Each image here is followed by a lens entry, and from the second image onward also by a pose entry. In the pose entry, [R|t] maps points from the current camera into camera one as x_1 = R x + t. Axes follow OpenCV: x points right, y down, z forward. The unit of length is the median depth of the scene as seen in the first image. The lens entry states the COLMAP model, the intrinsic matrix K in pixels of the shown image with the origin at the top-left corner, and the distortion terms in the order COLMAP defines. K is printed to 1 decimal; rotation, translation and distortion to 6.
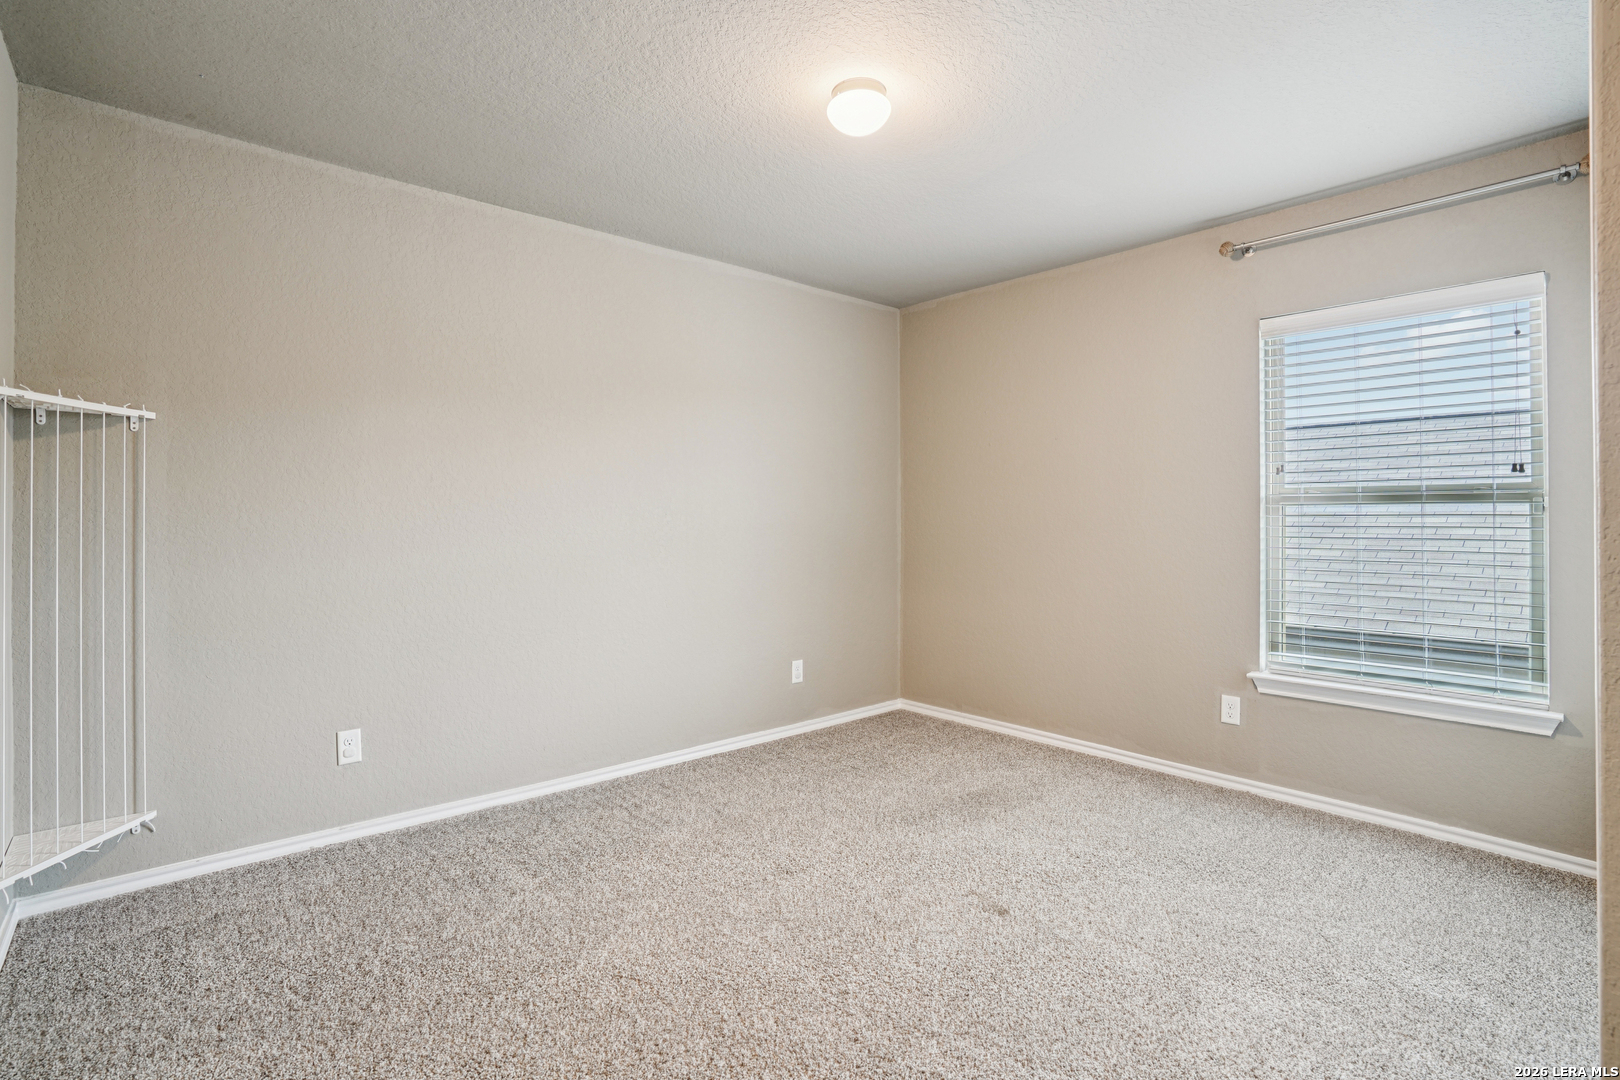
lens RADIAL K [[768.6, 0, 806.2], [0, 768.6, 512.4], [0, 0, 1]] dist [-0.001602, -0.000019]
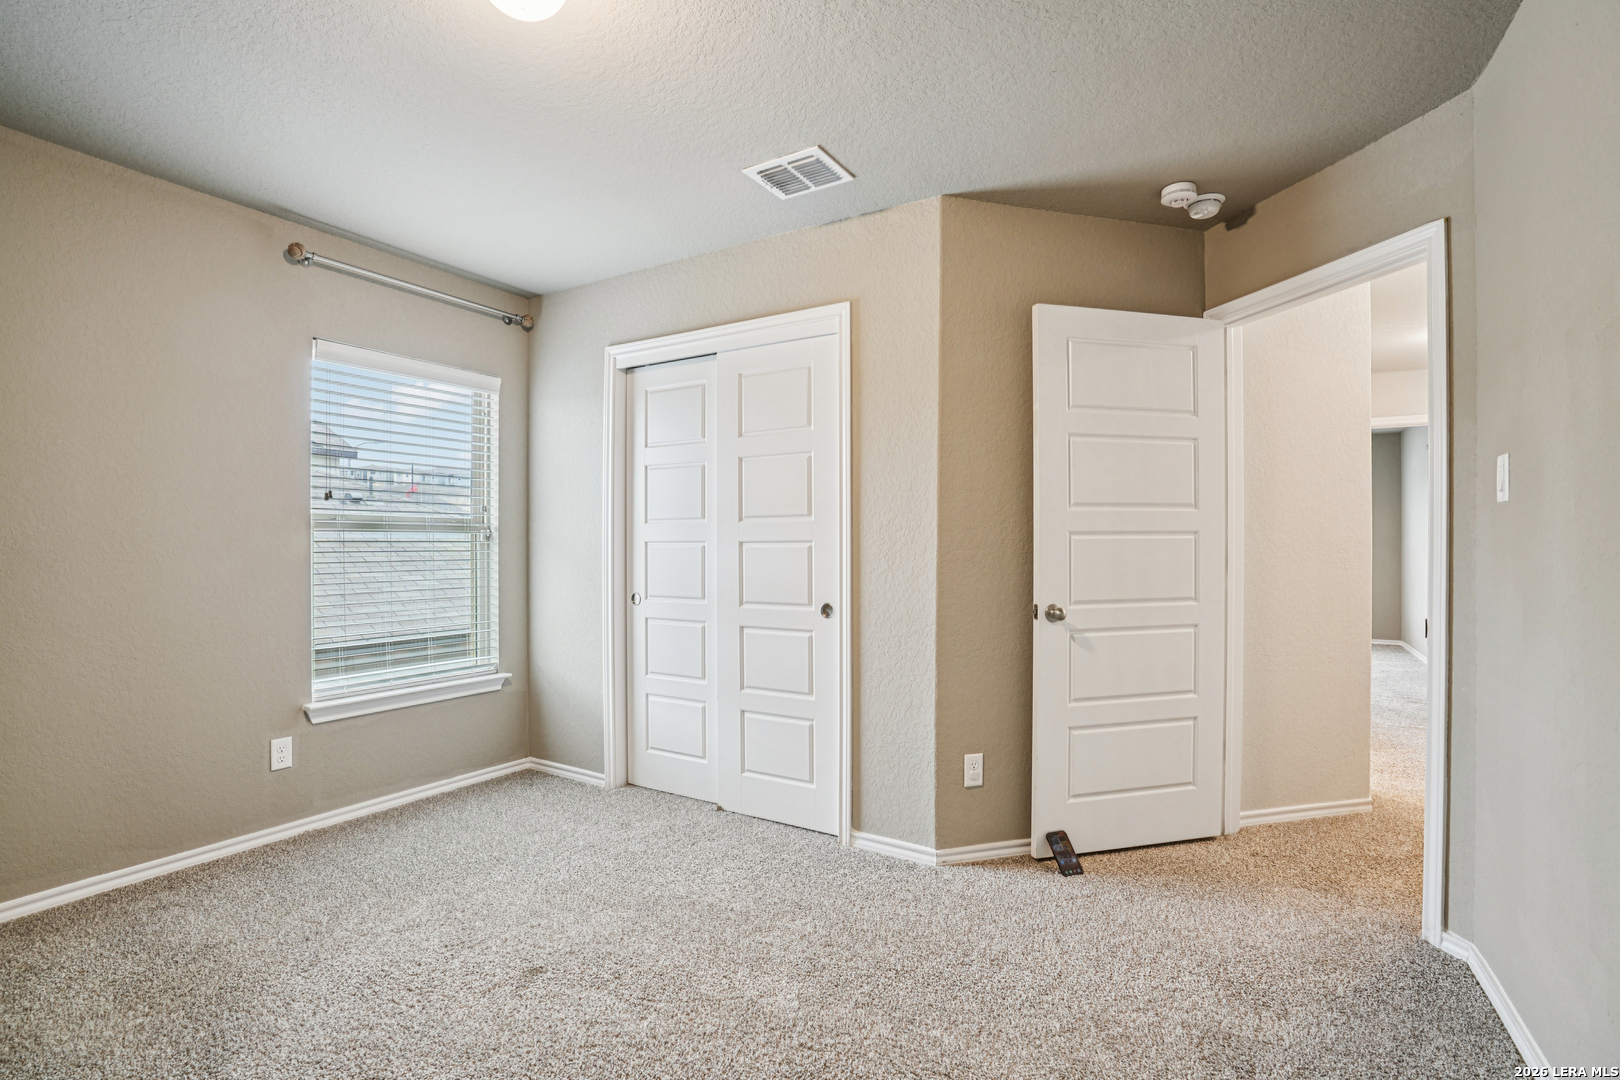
lens RADIAL K [[768.6, 0, 810.0], [0, 768.6, 547.1], [0, 0, 1]] dist [-0.001602, -0.000019]
pose [[-0.288143, -0.002950, 0.957583, -0.519633], [-0.008584, 0.999963, 0.000498, 0.006231], [-0.957549, -0.008076, -0.288158, 0.688956]]
